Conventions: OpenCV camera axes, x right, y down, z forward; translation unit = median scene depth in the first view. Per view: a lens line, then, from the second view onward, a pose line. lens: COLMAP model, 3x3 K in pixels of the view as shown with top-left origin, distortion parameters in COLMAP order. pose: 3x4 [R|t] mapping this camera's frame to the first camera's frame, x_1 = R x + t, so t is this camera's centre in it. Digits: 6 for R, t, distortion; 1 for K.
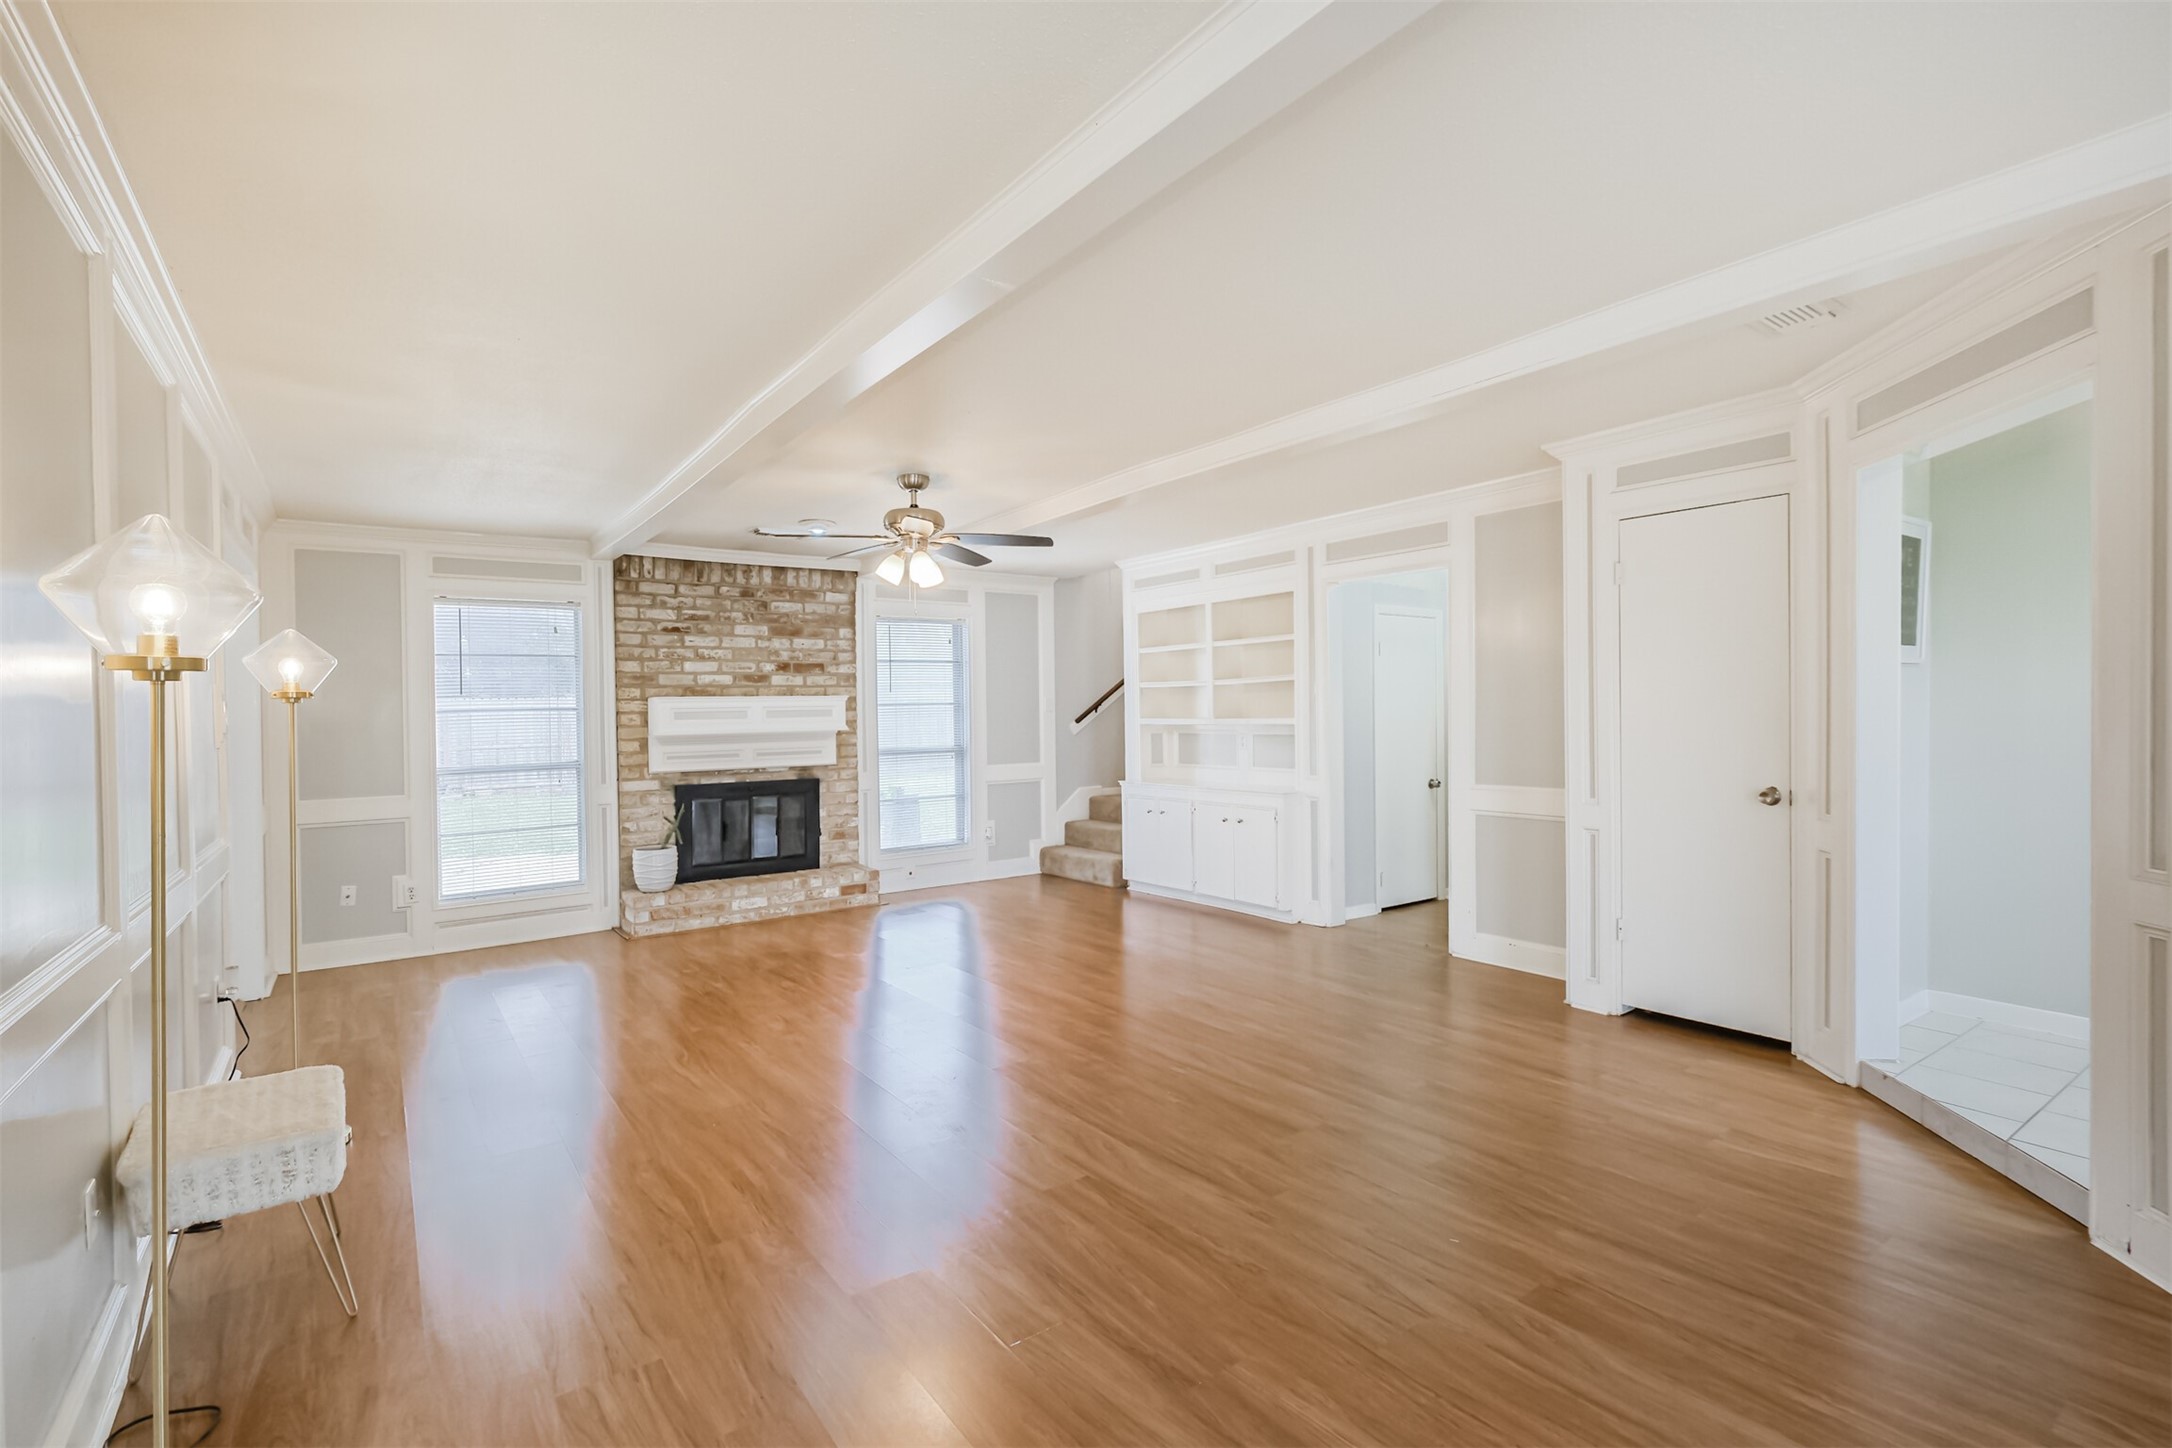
lens RADIAL K [[967.9, 0, 1078.8], [0, 967.9, 725.2], [0, 0, 1]] dist [0.001397, -0.000127]
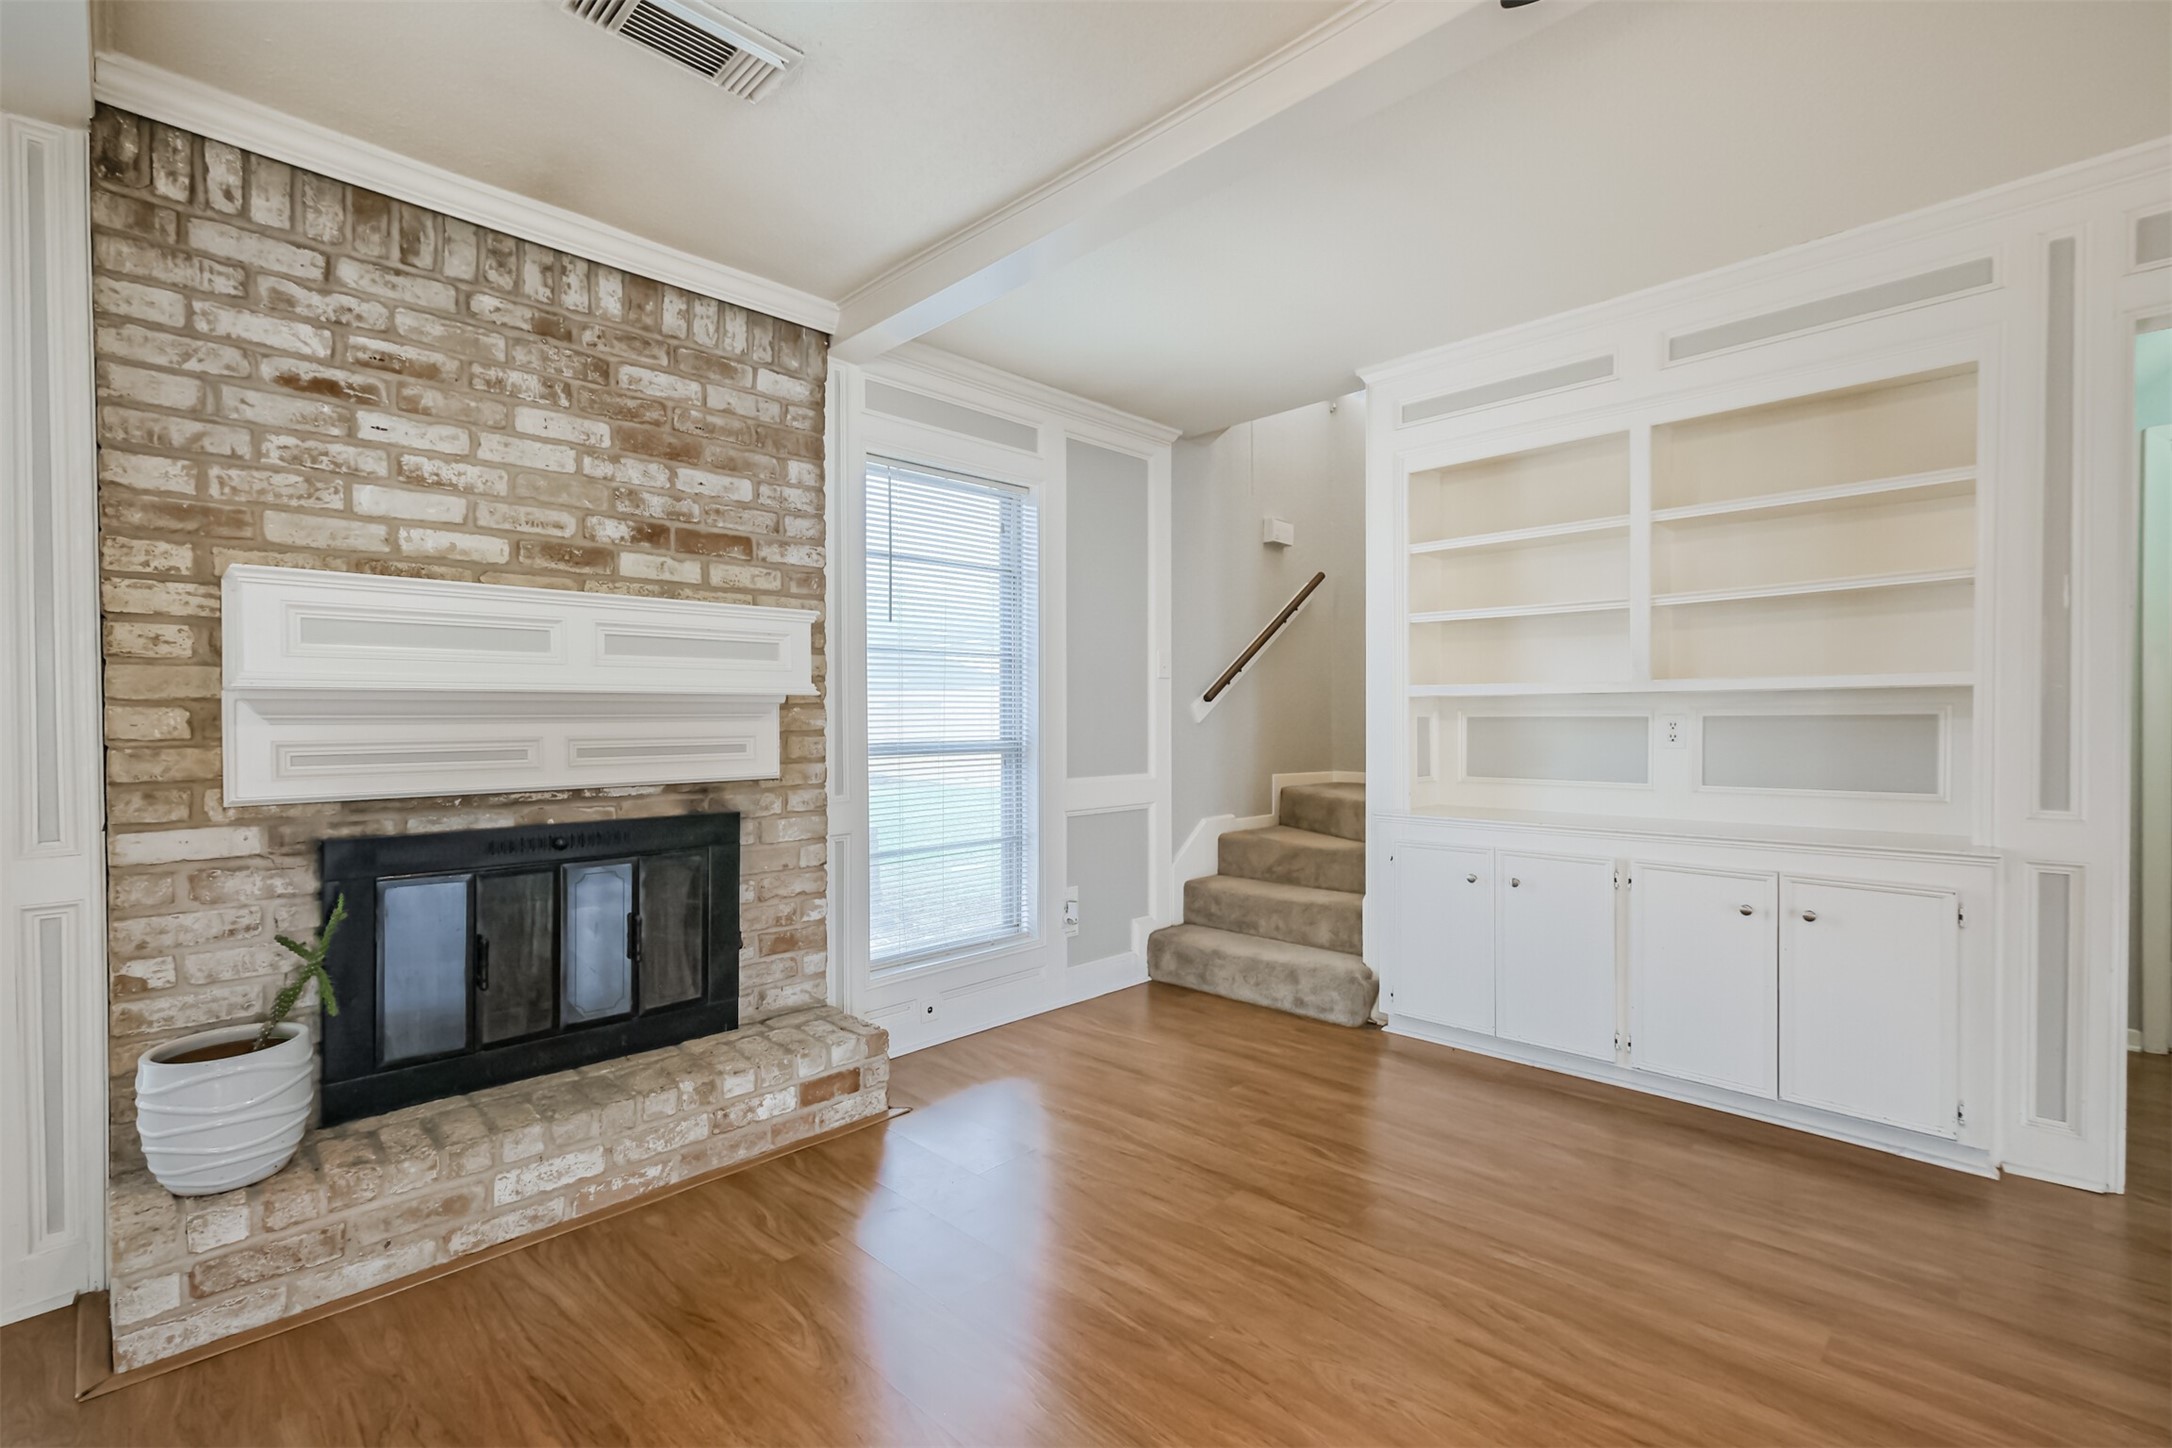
lens RADIAL K [[952.7, 0, 1085.0], [0, 952.7, 733.9], [0, 0, 1]] dist [0.002539, -0.000371]
pose [[0.986863, 0.008481, 0.161339, -0.197374], [-0.008488, 0.999964, -0.000643, 0.021715], [-0.161338, -0.000735, 0.986899, 0.601709]]
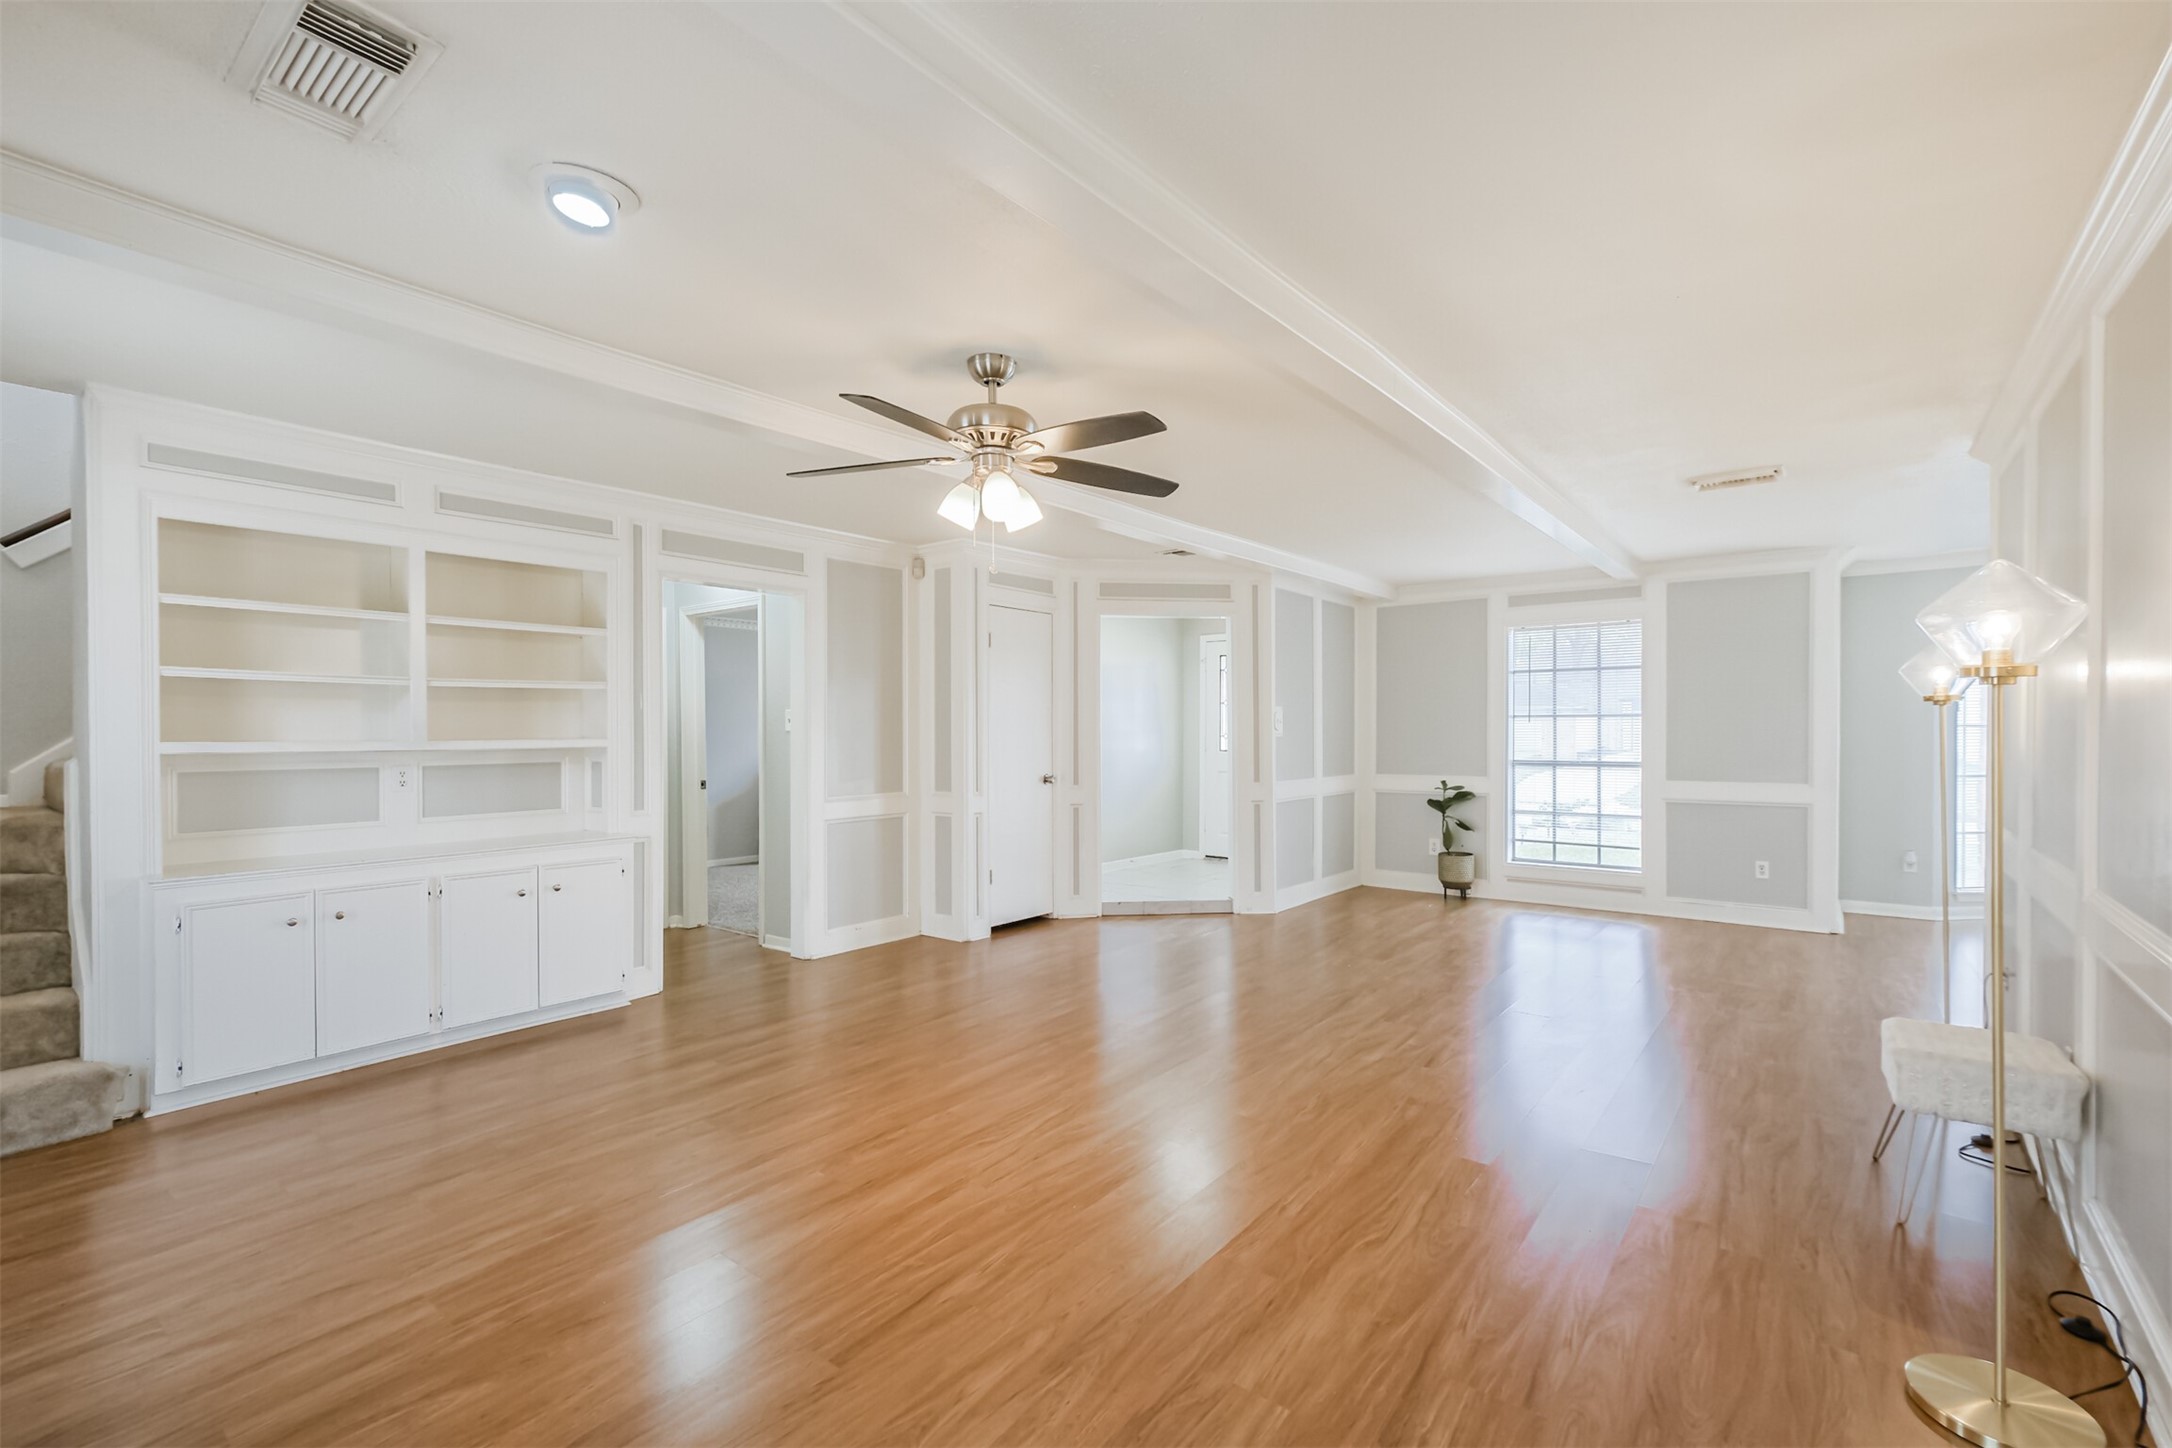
lens RADIAL K [[967.9, 0, 1078.8], [0, 967.9, 725.2], [0, 0, 1]] dist [0.001397, -0.000127]
pose [[-0.268334, 0.018831, 0.963142, -0.562997], [0.018988, 0.999718, -0.014255, 0.000039], [-0.963139, 0.014463, -0.268616, 0.772228]]
